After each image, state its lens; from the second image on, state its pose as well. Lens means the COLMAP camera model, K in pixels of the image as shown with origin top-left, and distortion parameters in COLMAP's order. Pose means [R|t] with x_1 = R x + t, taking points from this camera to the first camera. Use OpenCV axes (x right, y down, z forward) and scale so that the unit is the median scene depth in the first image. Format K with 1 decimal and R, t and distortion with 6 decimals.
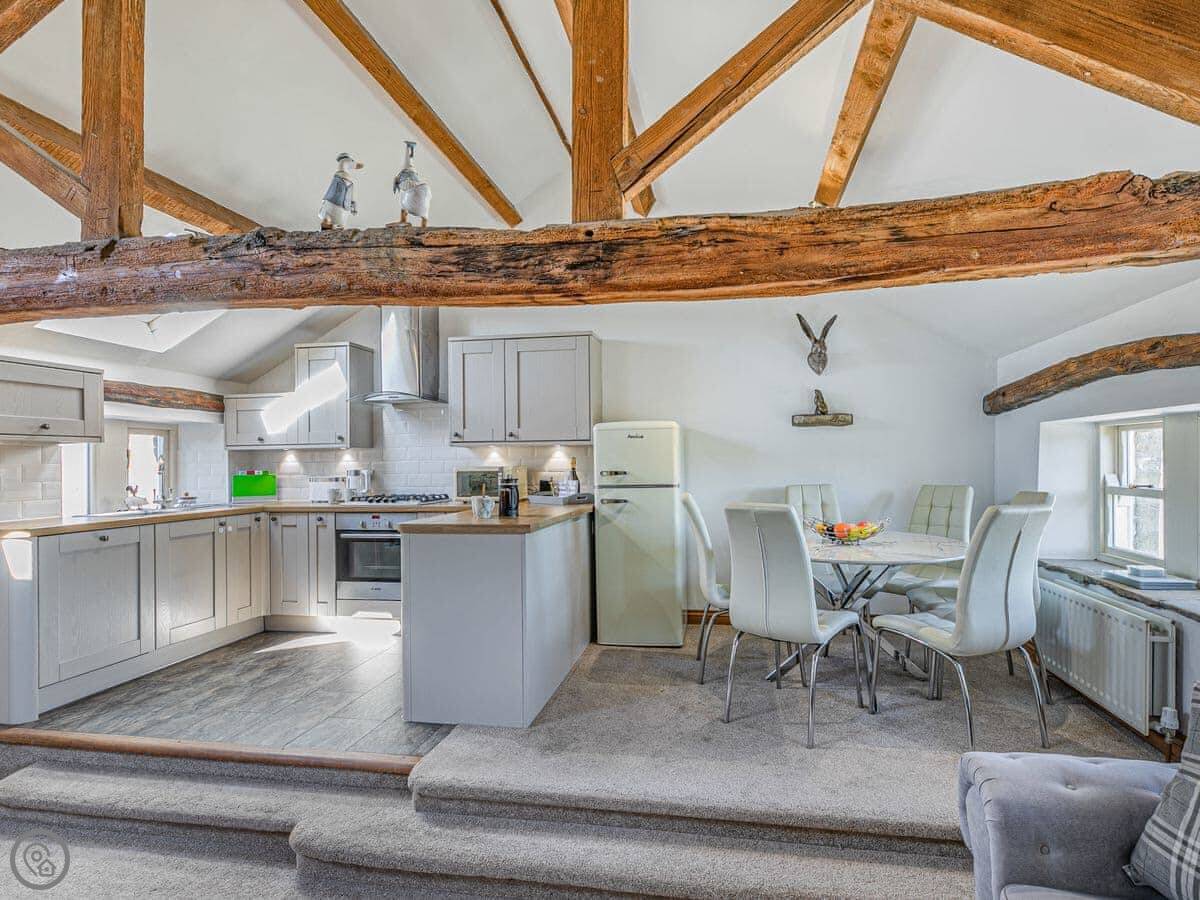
lens RADIAL K [[617.4, 0, 600.0], [0, 617.4, 450.0], [0, 0, 1]] dist [0.001169, 0.000748]
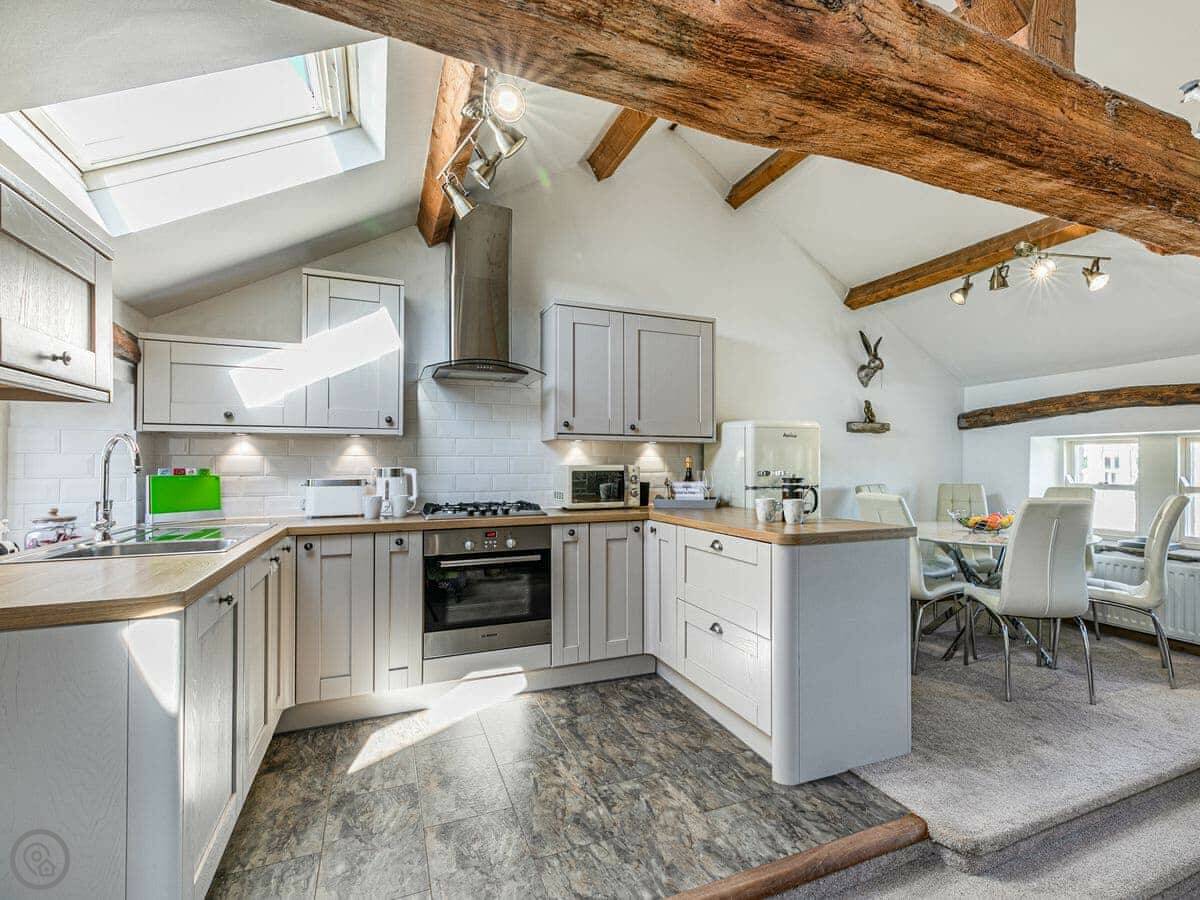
lens RADIAL K [[612.9, 0, 683.2], [0, 612.9, 449.5], [0, 0, 1]] dist [0.003232, 0.000607]
pose [[0.817053, 0.026265, 0.575964, -0.589634], [-0.019580, 0.999650, -0.017810, 0.019218], [-0.576230, 0.003274, 0.817281, 0.293502]]
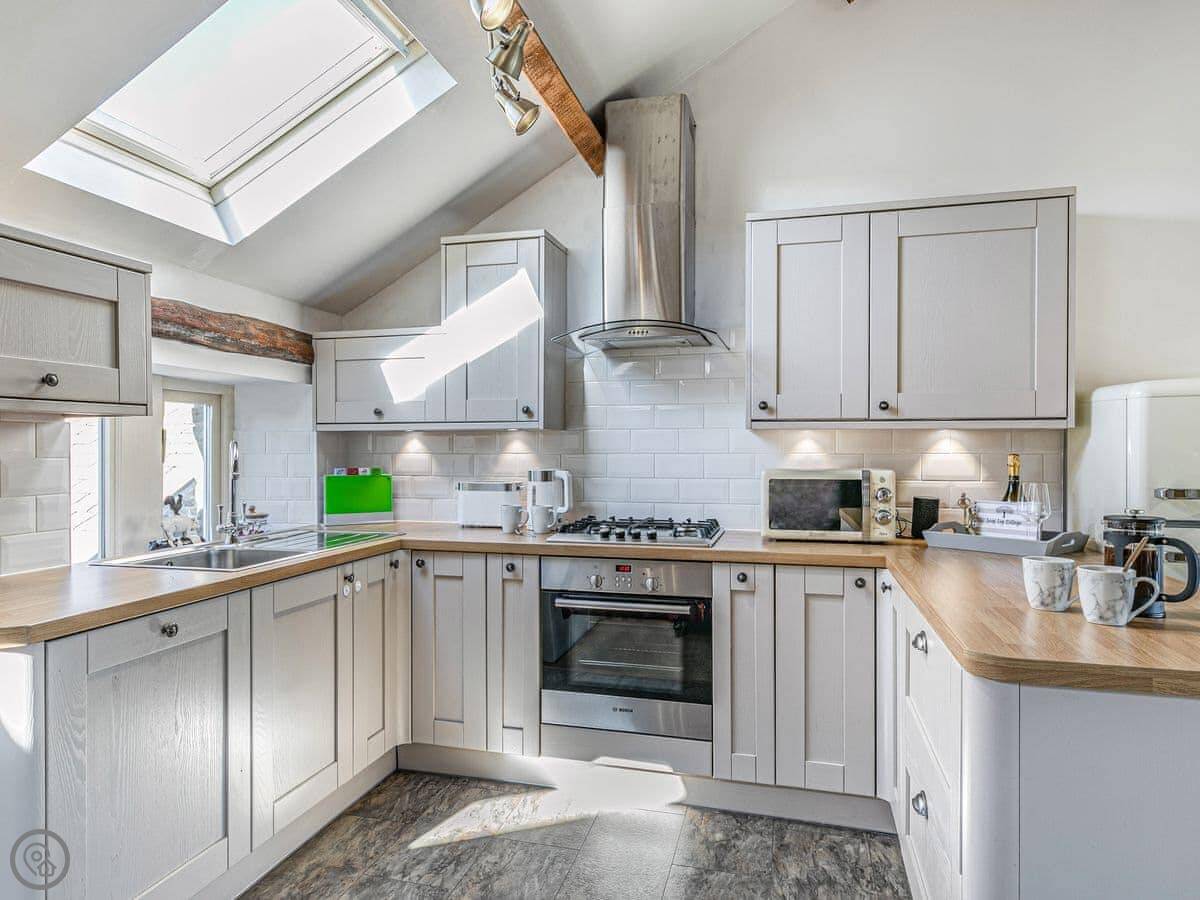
lens RADIAL K [[800.1, 0, 542.4], [0, 800.1, 443.5], [0, 0, 1]] dist [0.007730, 0.001486]
pose [[0.991000, 0.012069, -0.133316, -0.341908], [-0.009927, 0.999811, 0.016725, -0.003359], [0.133493, -0.015251, 0.990932, 0.344624]]
